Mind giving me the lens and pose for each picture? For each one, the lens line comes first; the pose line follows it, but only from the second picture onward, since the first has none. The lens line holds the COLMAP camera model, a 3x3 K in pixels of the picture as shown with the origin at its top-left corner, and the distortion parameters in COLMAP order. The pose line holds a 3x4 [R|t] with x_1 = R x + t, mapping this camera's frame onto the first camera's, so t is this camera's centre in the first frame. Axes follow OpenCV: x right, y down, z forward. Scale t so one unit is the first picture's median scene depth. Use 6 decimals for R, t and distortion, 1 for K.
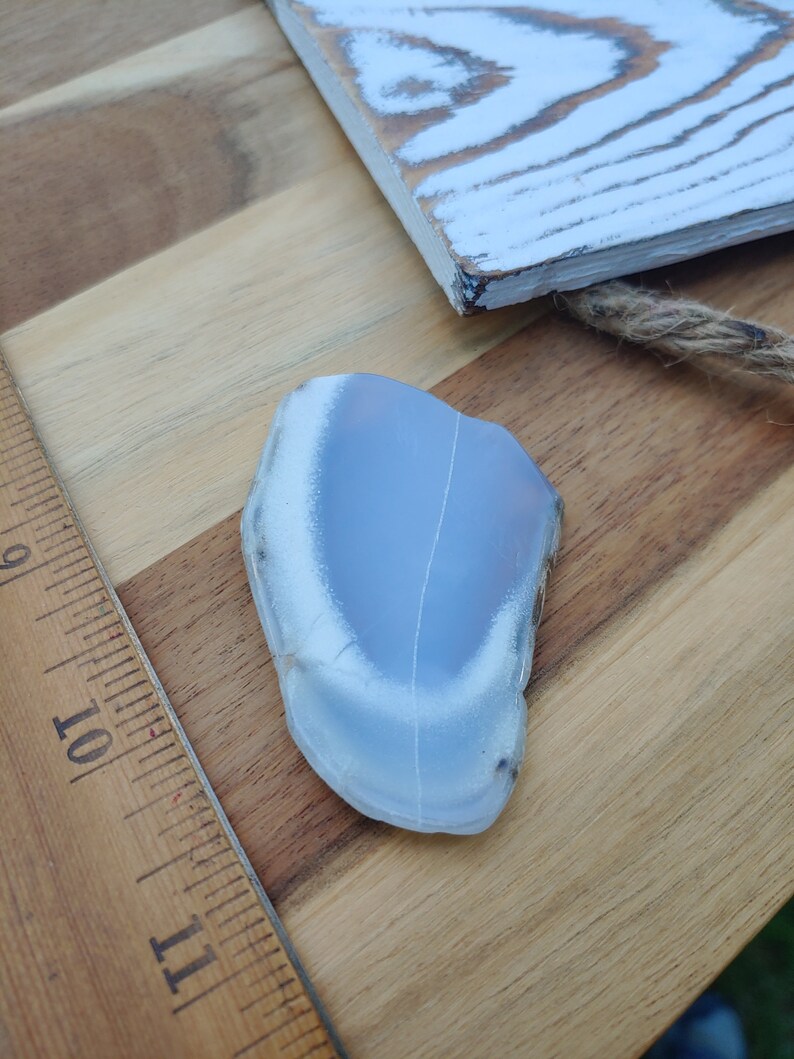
lens RADIAL K [[845.1, 0, 397.5], [0, 845.1, 490.5], [0, 0, 1]] dist [-0.167574, 0.108092]
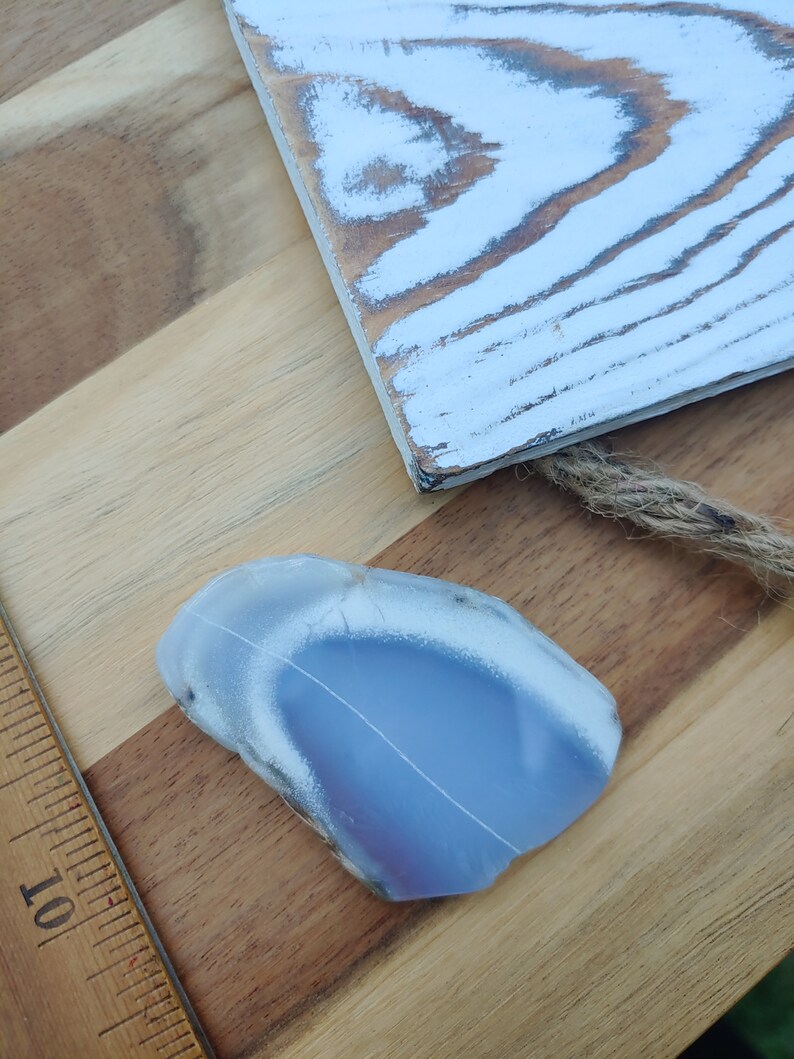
lens RADIAL K [[859.4, 0, 397.4], [0, 859.4, 484.0], [0, 0, 1]] dist [-0.154075, 0.091670]
pose [[0.999150, 0.034481, 0.022594, 0.029960], [-0.039157, 0.965198, 0.258574, -0.456094], [-0.012891, -0.259239, 0.965727, 0.056429]]
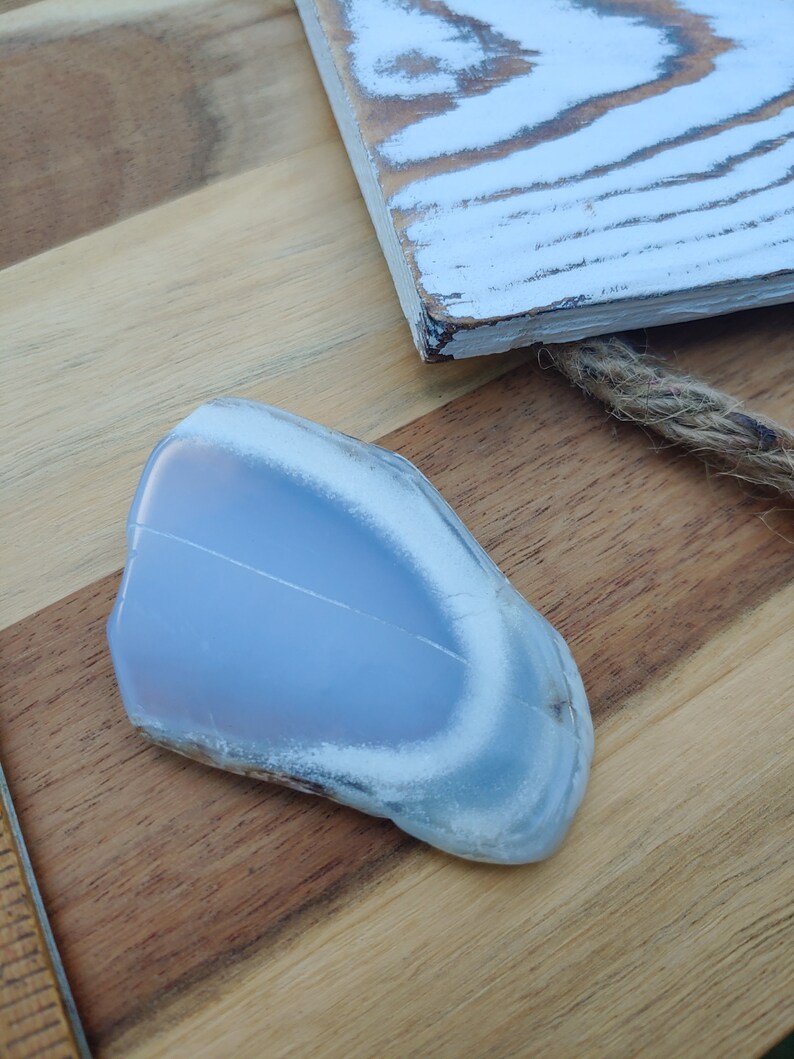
lens RADIAL K [[859.4, 0, 397.4], [0, 859.4, 484.0], [0, 0, 1]] dist [-0.154075, 0.091670]
pose [[0.991720, 0.127639, -0.014166, 0.076202], [-0.126234, 0.989149, 0.075155, -0.143833], [0.023605, -0.072745, 0.997071, 0.129890]]
